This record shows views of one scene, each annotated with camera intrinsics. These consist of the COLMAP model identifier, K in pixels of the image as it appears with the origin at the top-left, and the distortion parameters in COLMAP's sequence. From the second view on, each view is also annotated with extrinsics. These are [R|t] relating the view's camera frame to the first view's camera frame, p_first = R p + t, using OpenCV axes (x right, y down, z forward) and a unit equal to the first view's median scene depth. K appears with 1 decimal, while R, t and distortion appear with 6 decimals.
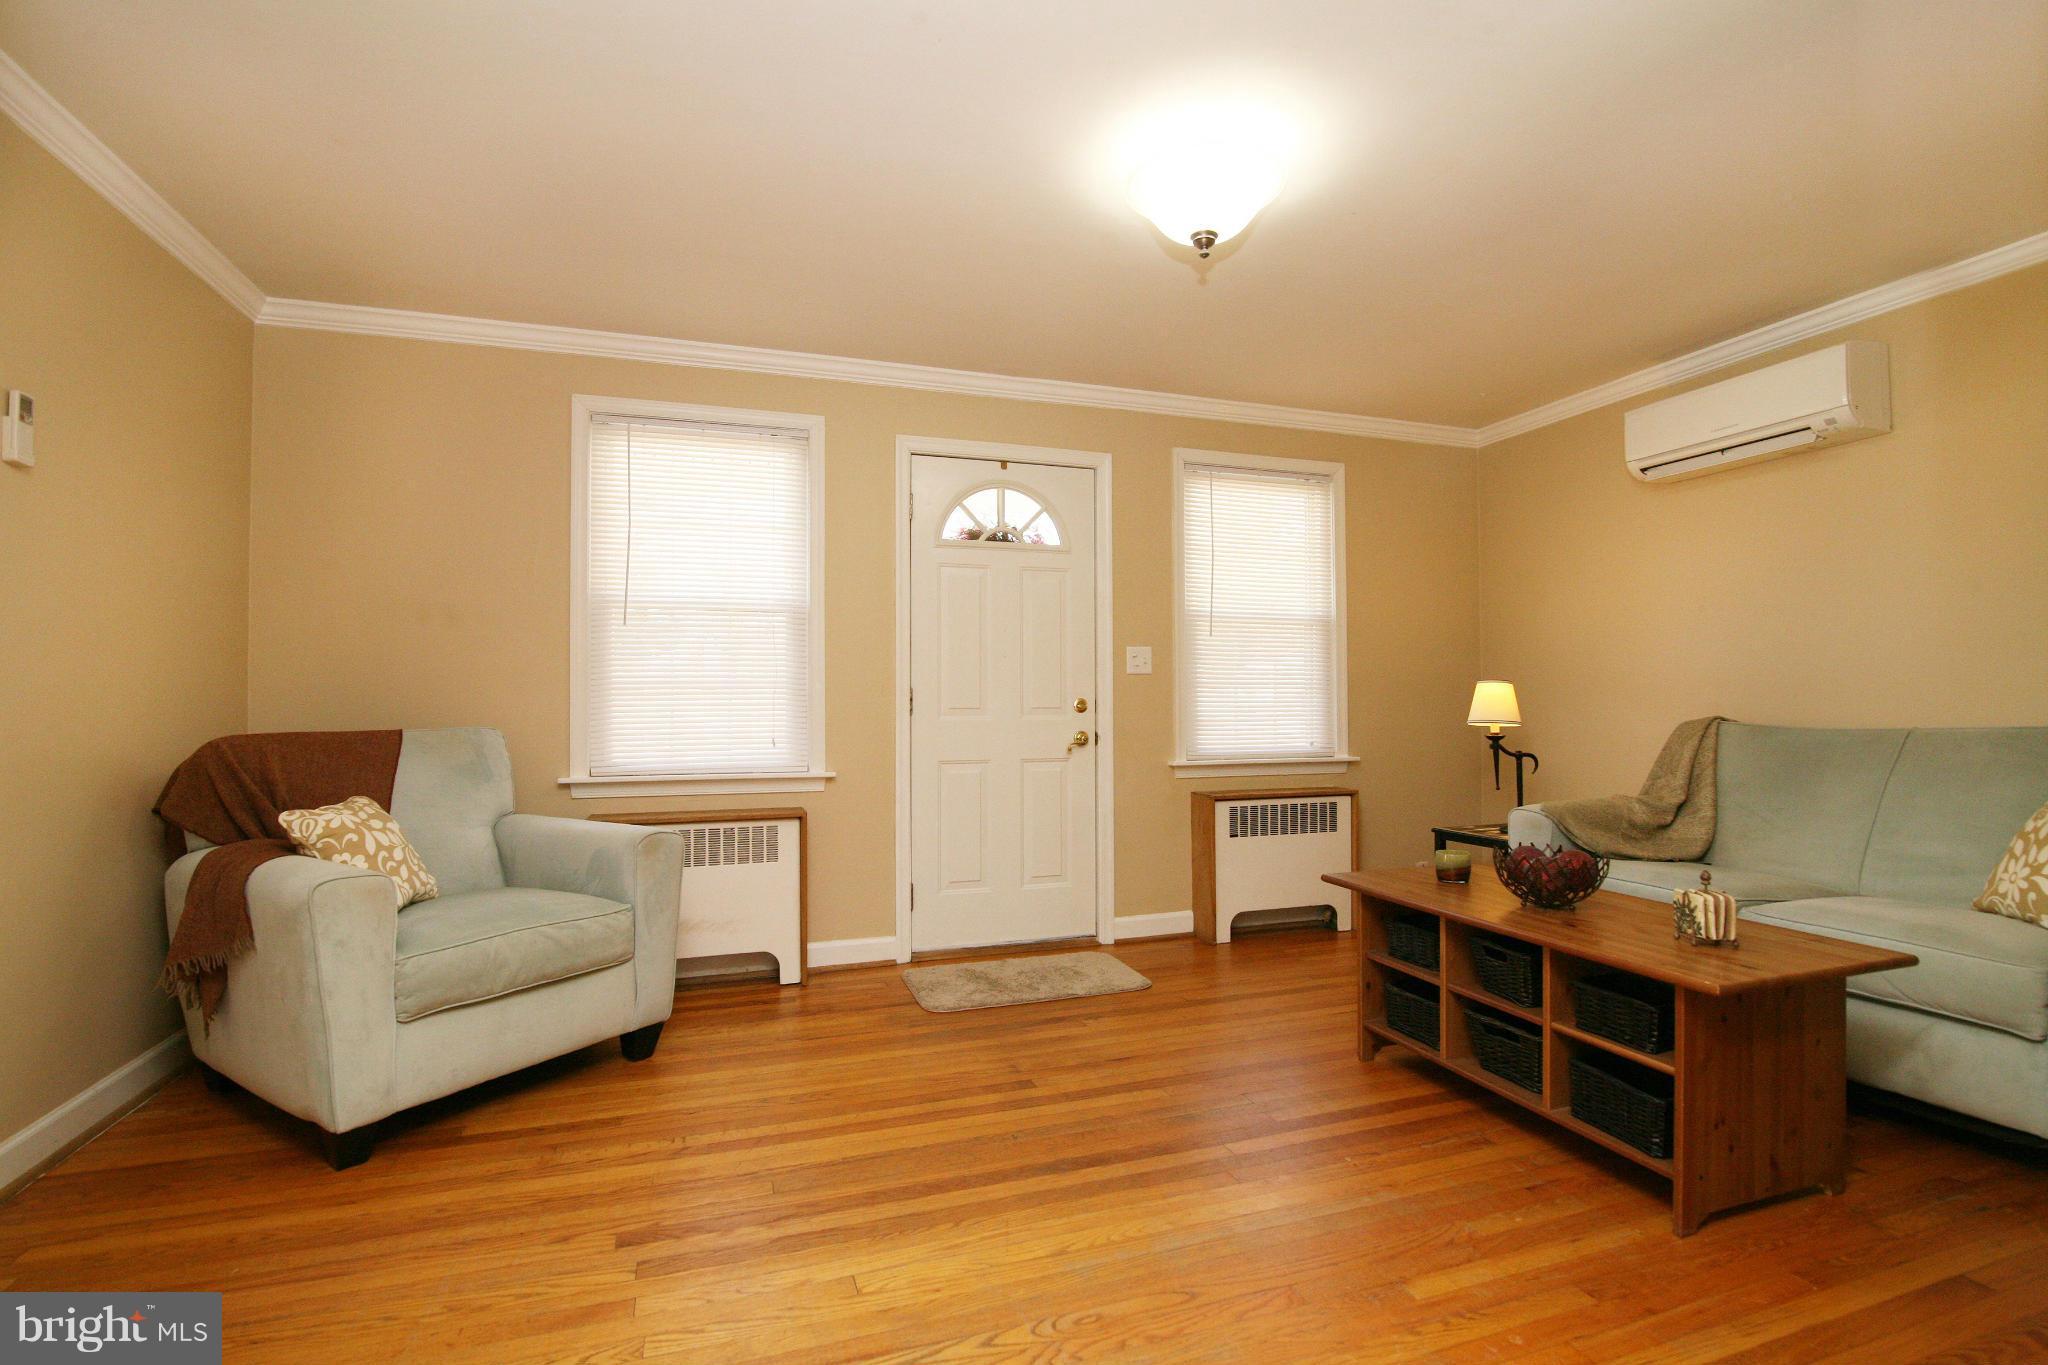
lens RADIAL K [[952.9, 0, 1022.2], [0, 952.9, 680.1], [0, 0, 1]] dist [-0.022673, -0.000201]
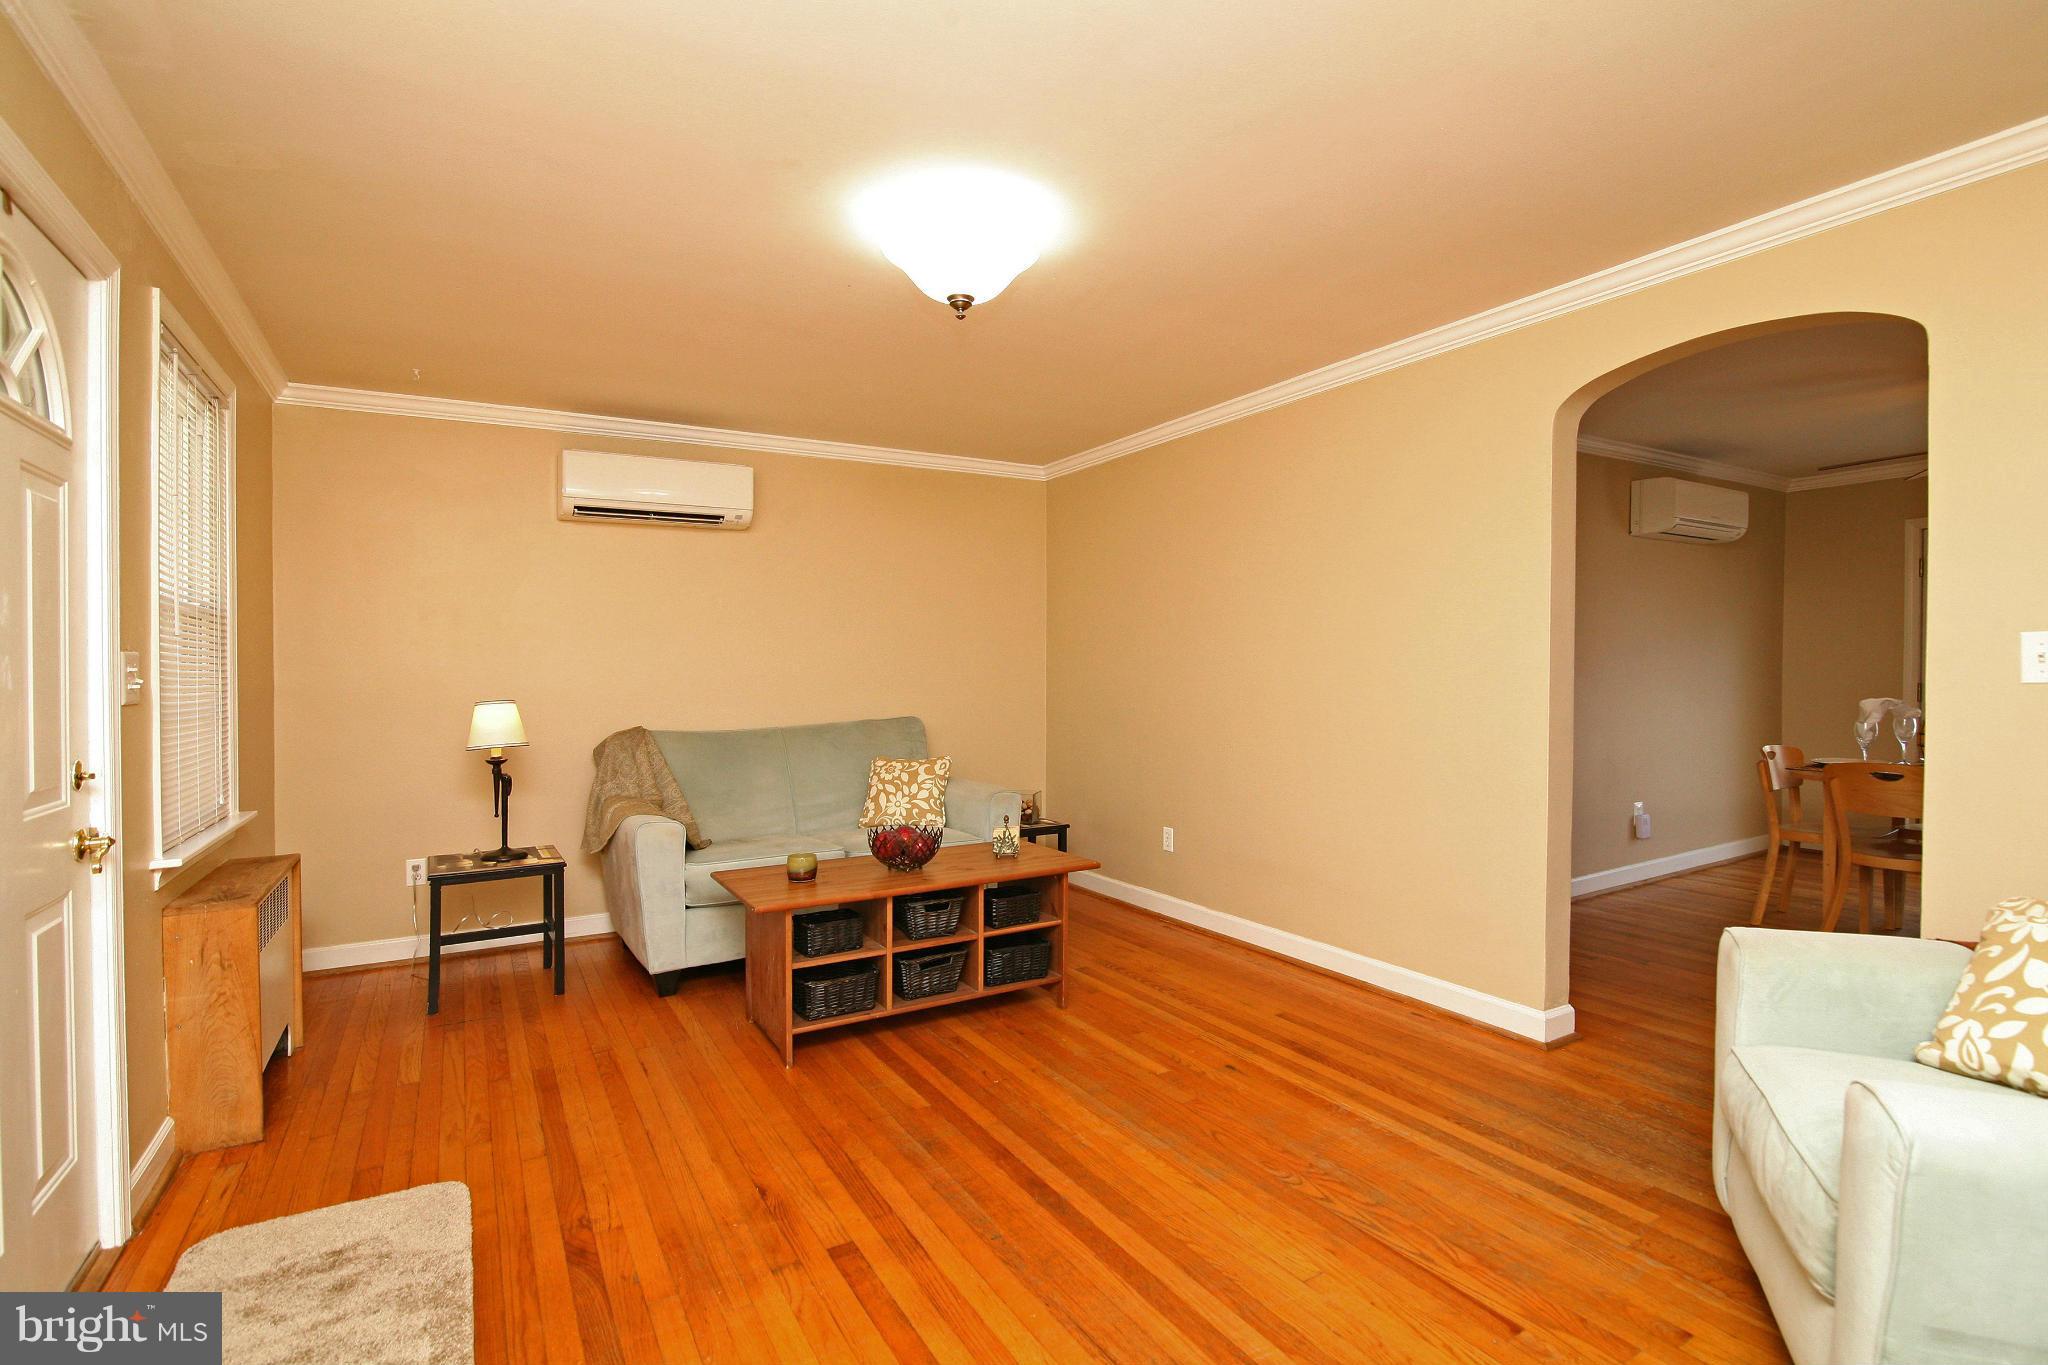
lens RADIAL K [[952.9, 0, 1019.9], [0, 952.9, 689.0], [0, 0, 1]] dist [-0.022673, -0.000201]
pose [[-0.198718, -0.007212, 0.980030, -0.789521], [-0.003933, 0.999971, 0.006561, -0.029606], [-0.980049, -0.002550, -0.198741, 1.048479]]
